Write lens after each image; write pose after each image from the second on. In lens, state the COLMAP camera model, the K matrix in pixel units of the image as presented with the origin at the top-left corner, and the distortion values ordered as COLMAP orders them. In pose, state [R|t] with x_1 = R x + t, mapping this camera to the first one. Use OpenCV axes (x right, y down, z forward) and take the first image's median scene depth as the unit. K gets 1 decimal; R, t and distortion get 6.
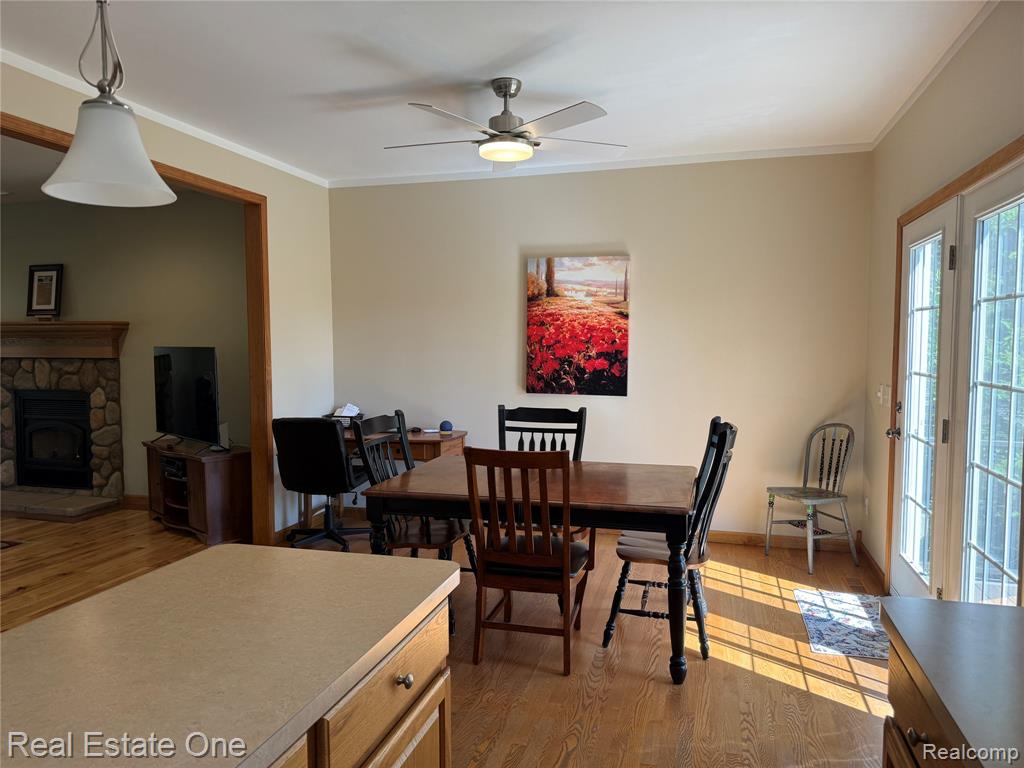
lens RADIAL K [[713.0, 0, 519.9], [0, 713.0, 387.1], [0, 0, 1]] dist [0.075393, -0.100521]
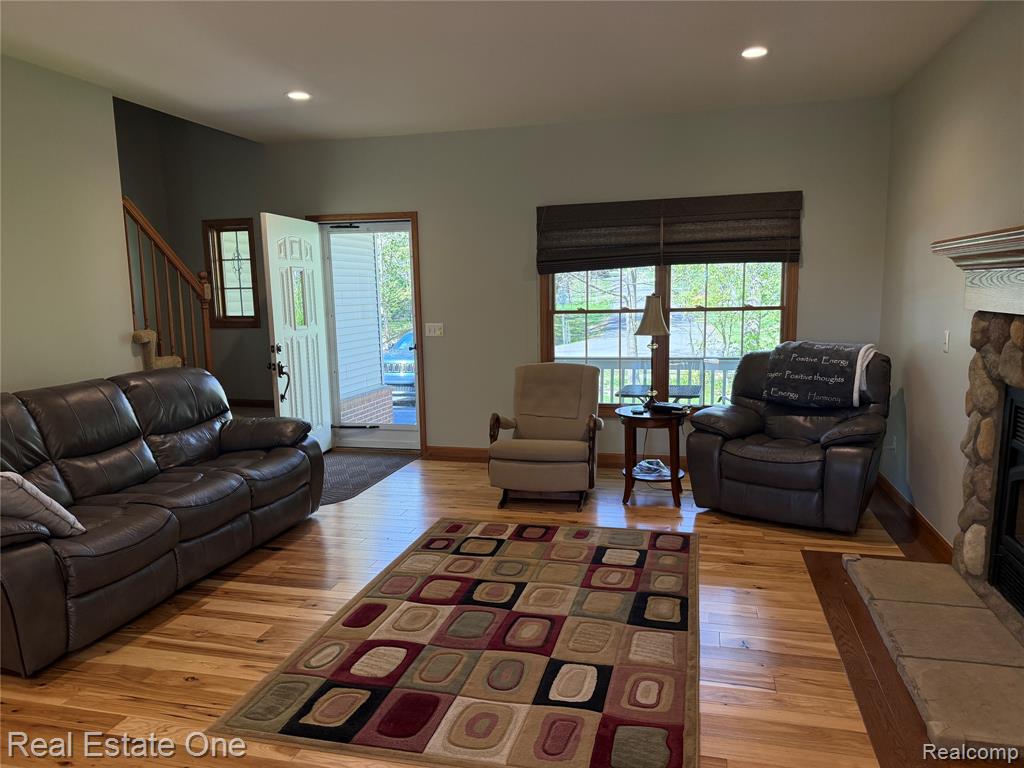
lens RADIAL K [[713.0, 0, 510.4], [0, 713.0, 387.1], [0, 0, 1]] dist [0.075393, -0.100521]
pose [[0.011436, 0.135739, -0.990679, -0.258145], [-0.041597, 0.989950, 0.135159, -0.043928], [0.999069, 0.039663, 0.016967, 0.704942]]
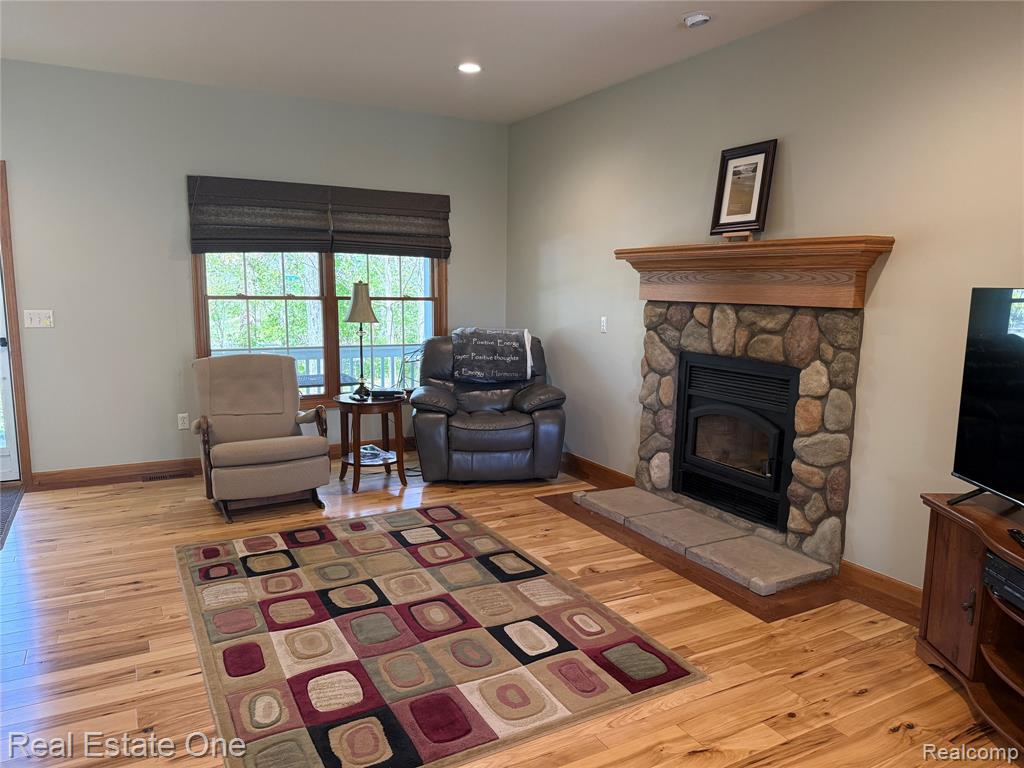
lens RADIAL K [[713.0, 0, 513.6], [0, 713.0, 391.8], [0, 0, 1]] dist [0.075393, -0.100521]
pose [[0.697537, 0.119682, -0.706483, -0.351262], [-0.059680, 0.992230, 0.109165, -0.022182], [0.714060, -0.033983, 0.699260, 0.446667]]
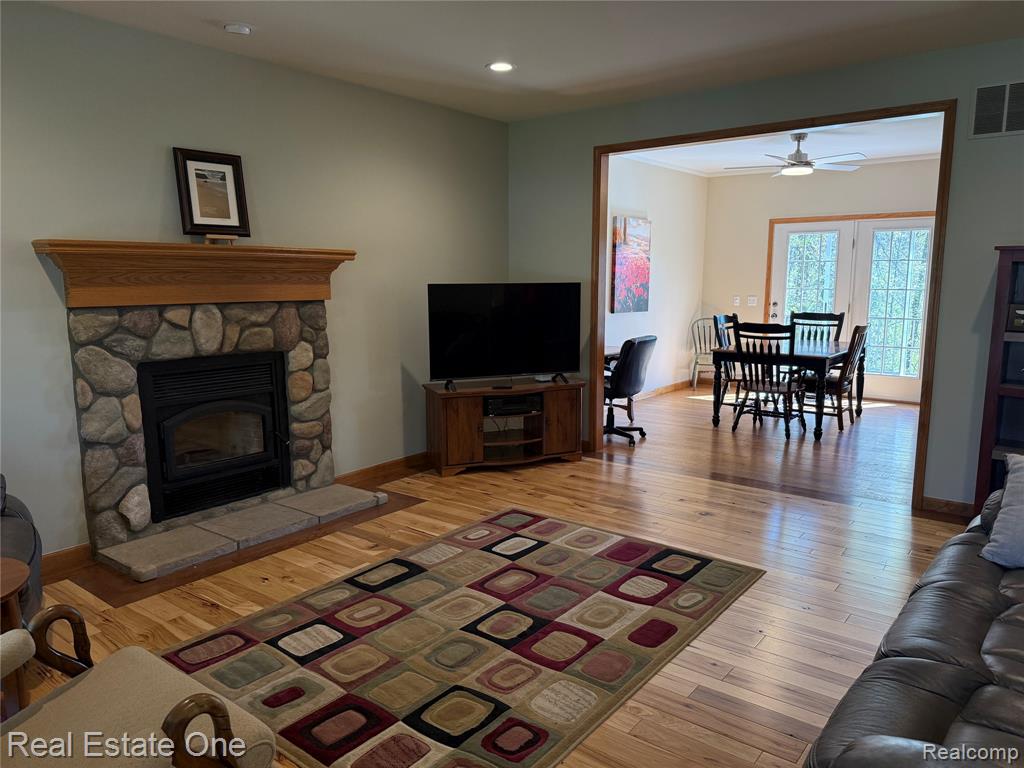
lens RADIAL K [[713.0, 0, 515.6], [0, 713.0, 386.3], [0, 0, 1]] dist [0.075393, -0.100521]
pose [[0.387907, -0.139364, 0.911102, -1.152813], [0.063137, 0.990199, 0.124582, -0.030938], [-0.919534, 0.009198, 0.392904, 0.520065]]
